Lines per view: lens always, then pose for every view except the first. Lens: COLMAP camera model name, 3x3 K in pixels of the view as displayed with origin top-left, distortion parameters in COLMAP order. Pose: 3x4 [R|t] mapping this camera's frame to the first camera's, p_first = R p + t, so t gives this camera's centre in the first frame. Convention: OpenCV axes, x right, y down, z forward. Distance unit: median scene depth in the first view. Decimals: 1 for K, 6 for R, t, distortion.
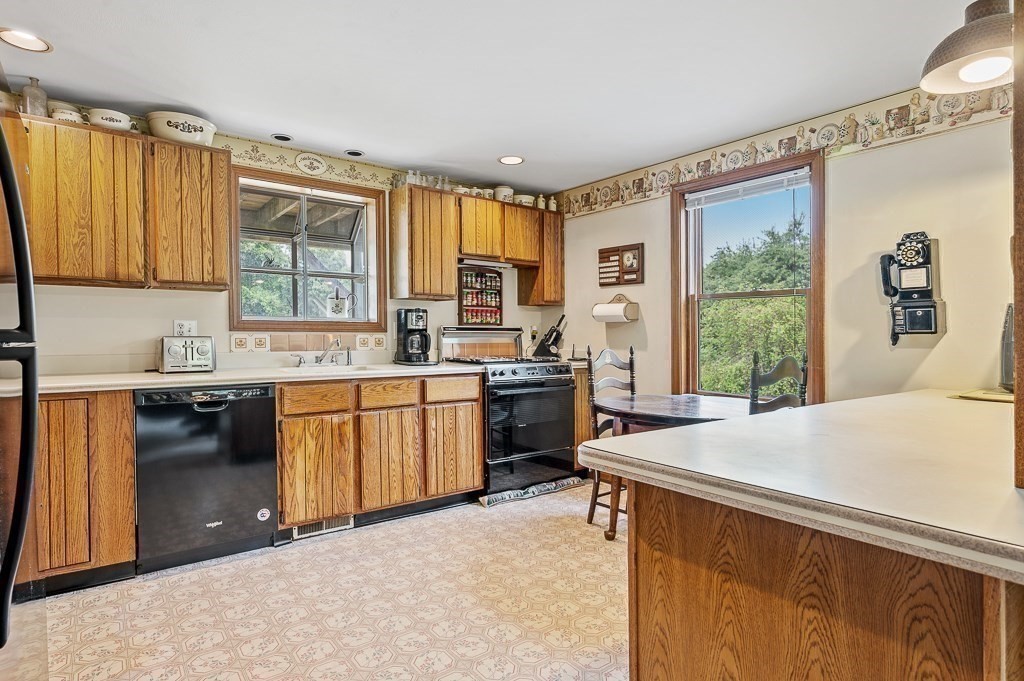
lens RADIAL K [[541.0, 0, 511.0], [0, 541.0, 337.7], [0, 0, 1]] dist [-0.000073, -0.000116]
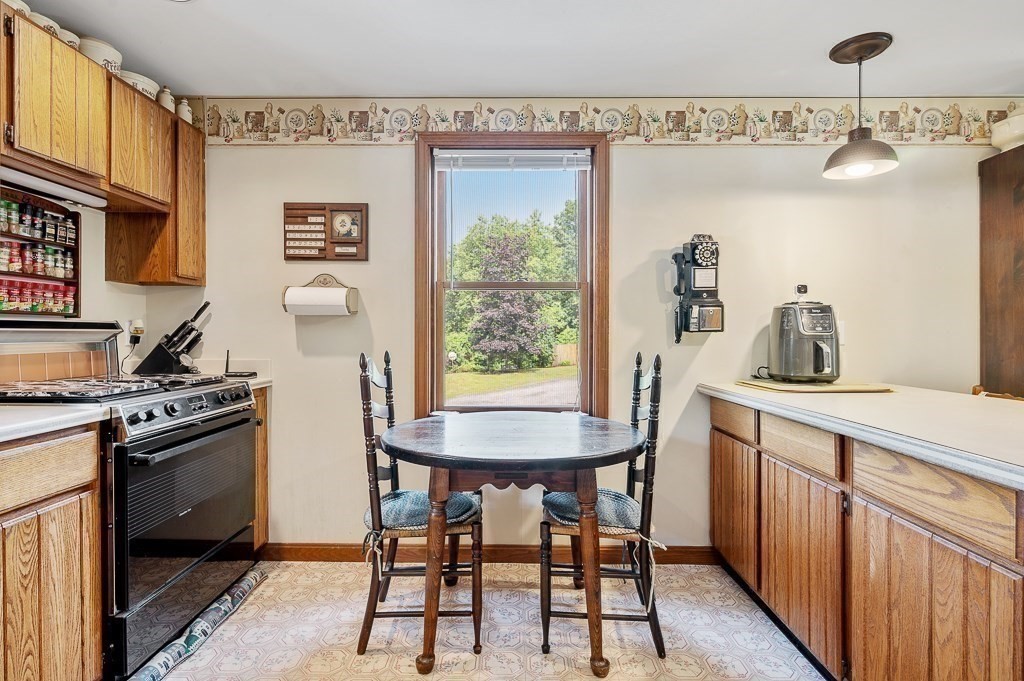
lens RADIAL K [[517.3, 0, 513.0], [0, 517.3, 330.3], [0, 0, 1]] dist [-0.002698, -0.000349]
pose [[0.616850, 0.000236, 0.787081, -0.164893], [0.009416, 0.999926, -0.007680, -0.003453], [-0.787025, 0.012148, 0.616802, 0.429648]]
